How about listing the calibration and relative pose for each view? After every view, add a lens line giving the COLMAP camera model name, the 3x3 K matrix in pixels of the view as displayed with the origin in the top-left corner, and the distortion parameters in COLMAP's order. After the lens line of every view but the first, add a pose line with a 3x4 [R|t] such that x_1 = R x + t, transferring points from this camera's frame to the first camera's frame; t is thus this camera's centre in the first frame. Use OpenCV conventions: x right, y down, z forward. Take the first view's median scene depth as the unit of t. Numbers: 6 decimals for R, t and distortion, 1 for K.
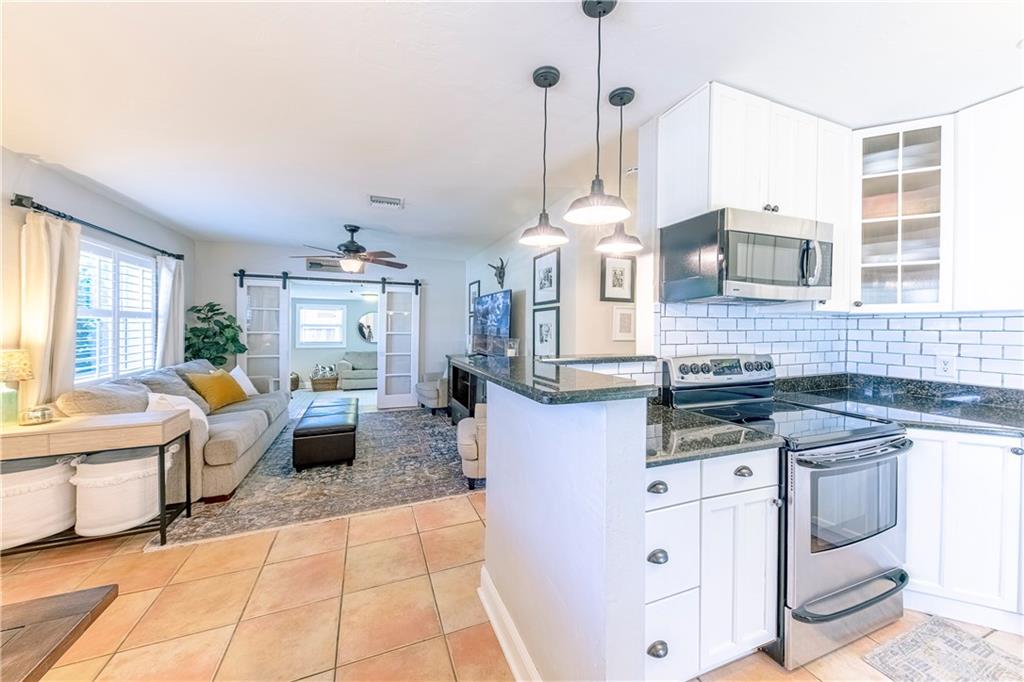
lens RADIAL K [[366.0, 0, 535.7], [0, 366.0, 330.2], [0, 0, 1]] dist [0.022850, -0.005961]
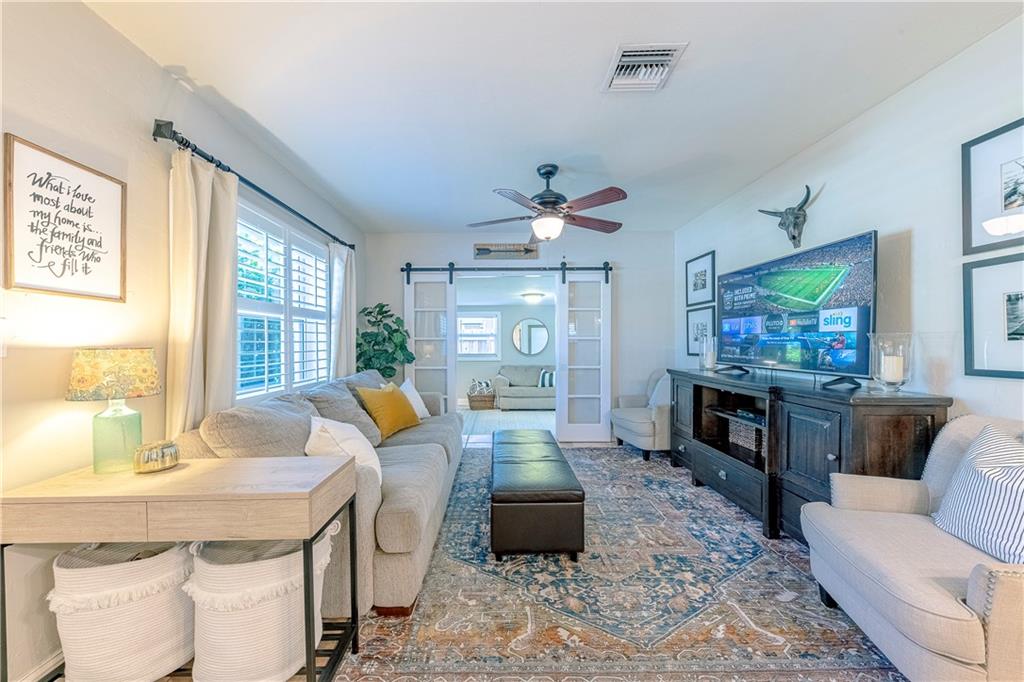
lens RADIAL K [[418.4, 0, 512.0], [0, 418.4, 341.0], [0, 0, 1]] dist [-0.000466, 0.000021]
pose [[0.915973, -0.014386, -0.400983, -0.277385], [0.012506, 0.999895, -0.007305, 0.028442], [0.401046, 0.001677, 0.916057, 0.313377]]
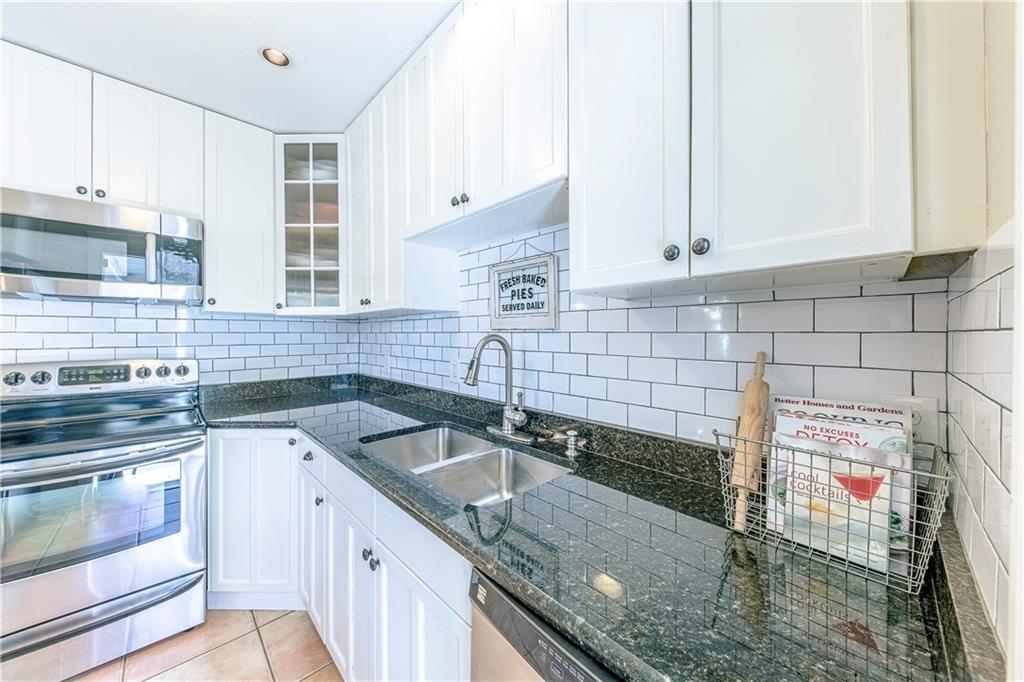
lens RADIAL K [[359.0, 0, 513.6], [0, 359.0, 336.1], [0, 0, 1]] dist [0.009229, -0.000100]
pose [[0.924389, -0.003433, 0.381436, 0.490965], [0.004198, 0.999990, -0.001174, 0.007138], [-0.381428, 0.002686, 0.924395, -0.068701]]
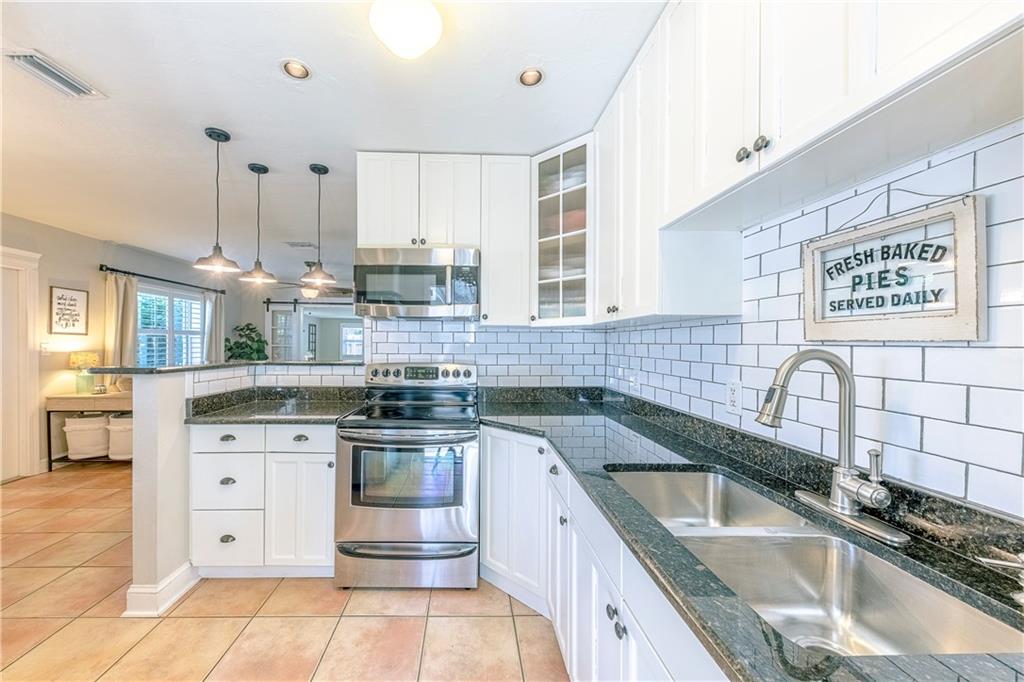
lens RADIAL K [[383.8, 0, 468.6], [0, 383.8, 345.9], [0, 0, 1]] dist [0.000356, -0.000458]
pose [[0.936169, 0.006091, -0.351499, 0.491294], [-0.007087, 0.999974, -0.001546, 0.005949], [0.351480, 0.003938, 0.936187, -0.048958]]
